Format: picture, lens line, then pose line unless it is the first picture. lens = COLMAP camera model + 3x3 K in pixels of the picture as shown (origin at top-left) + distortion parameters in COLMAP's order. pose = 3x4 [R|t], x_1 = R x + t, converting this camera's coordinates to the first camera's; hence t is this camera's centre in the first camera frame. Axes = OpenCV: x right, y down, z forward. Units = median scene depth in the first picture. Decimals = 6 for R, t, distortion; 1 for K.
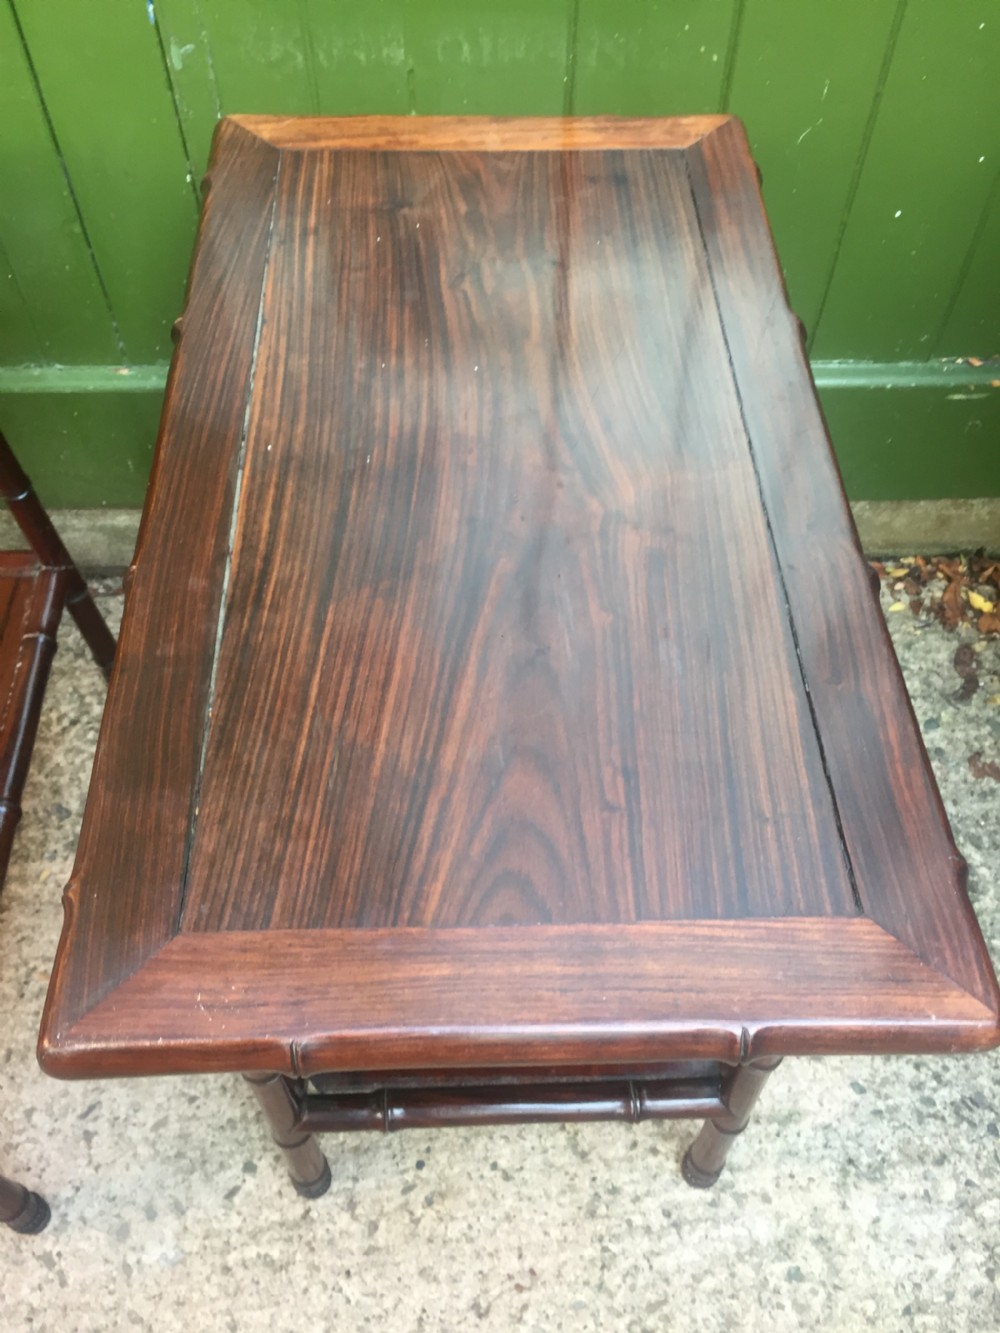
lens RADIAL K [[1147.4, 0, 508.8], [0, 1147.4, 668.6], [0, 0, 1]] dist [0.069369, -0.111404]
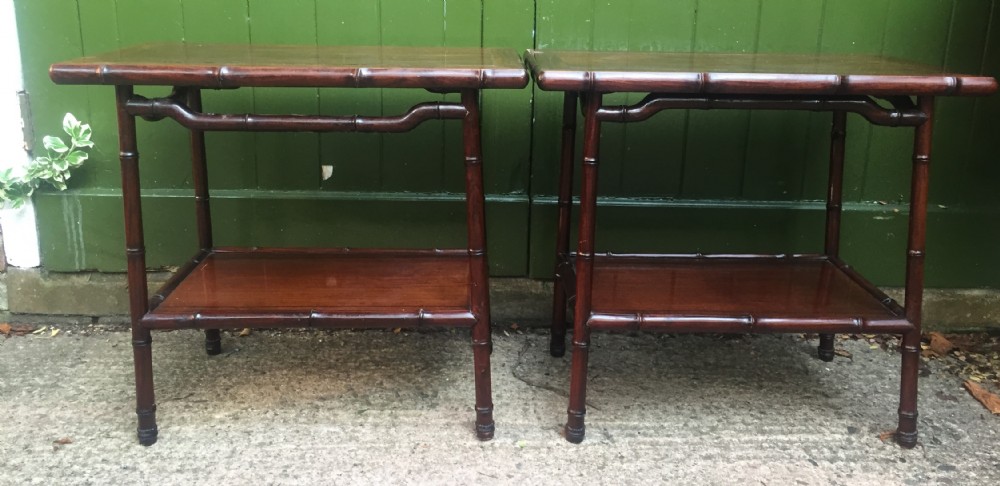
lens RADIAL K [[866.1, 0, 508.0], [0, 866.1, 210.0], [0, 0, 1]] dist [0.068702, -0.106220]
pose [[0.999630, 0.018044, -0.020364, -0.281476], [-0.026852, 0.774917, -0.631493, 0.888819], [0.004386, 0.631806, 0.775114, -0.253965]]
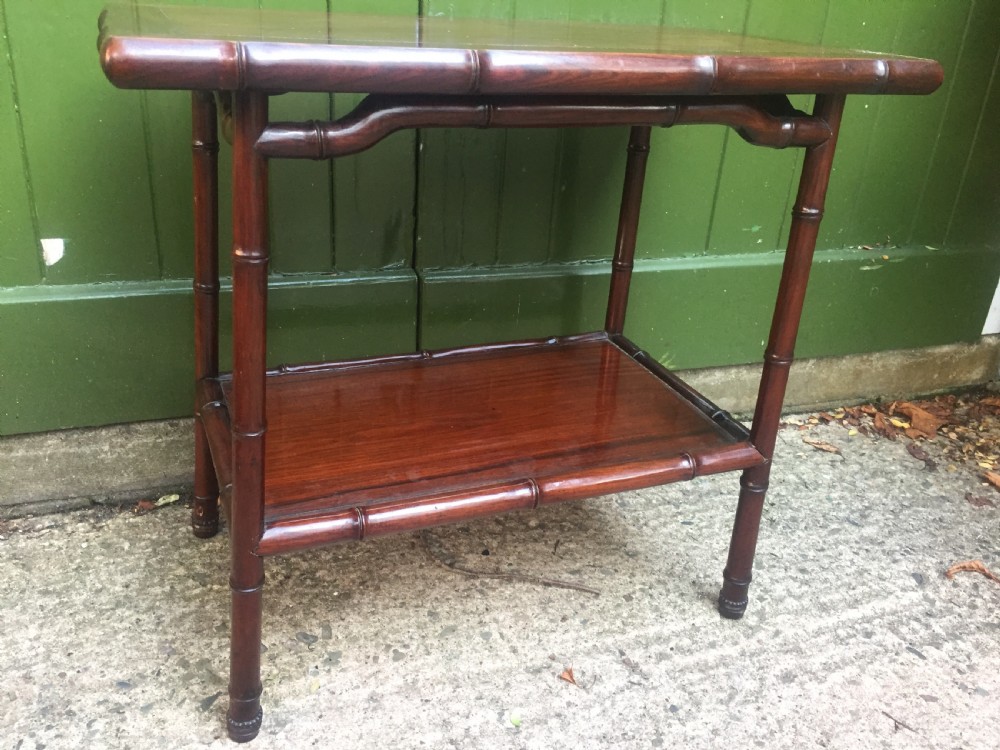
lens RADIAL K [[860.8, 0, 504.1], [0, 860.8, 374.0], [0, 0, 1]] dist [0.069369, -0.111404]
pose [[0.951372, -0.083034, 0.296641, -0.515212], [0.215923, 0.866565, -0.449936, 0.367839], [-0.219699, 0.492108, 0.842355, 0.224433]]
